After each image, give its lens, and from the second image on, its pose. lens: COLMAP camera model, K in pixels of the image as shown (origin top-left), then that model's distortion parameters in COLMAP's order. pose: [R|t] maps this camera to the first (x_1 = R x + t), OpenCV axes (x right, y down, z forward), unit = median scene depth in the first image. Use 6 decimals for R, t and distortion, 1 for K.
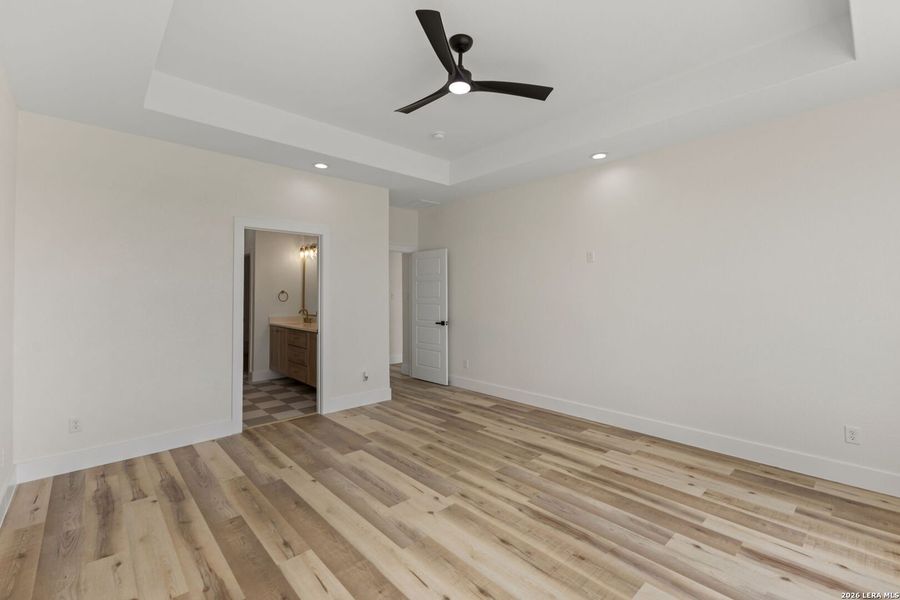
lens RADIAL K [[390.5, 0, 446.7], [0, 390.5, 299.4], [0, 0, 1]] dist [0.001455, 0.000421]
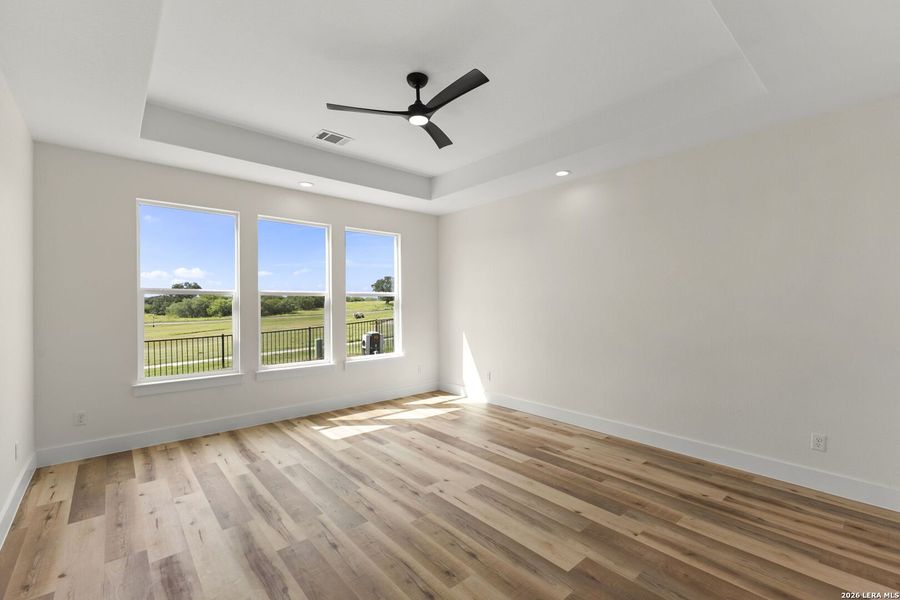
lens RADIAL K [[390.5, 0, 446.7], [0, 390.5, 299.4], [0, 0, 1]] dist [0.001455, 0.000421]
pose [[-0.999518, 0.008048, 0.029986, -0.076607], [0.008175, 0.999958, 0.004120, -0.029113], [-0.029952, 0.004363, -0.999542, 2.040417]]
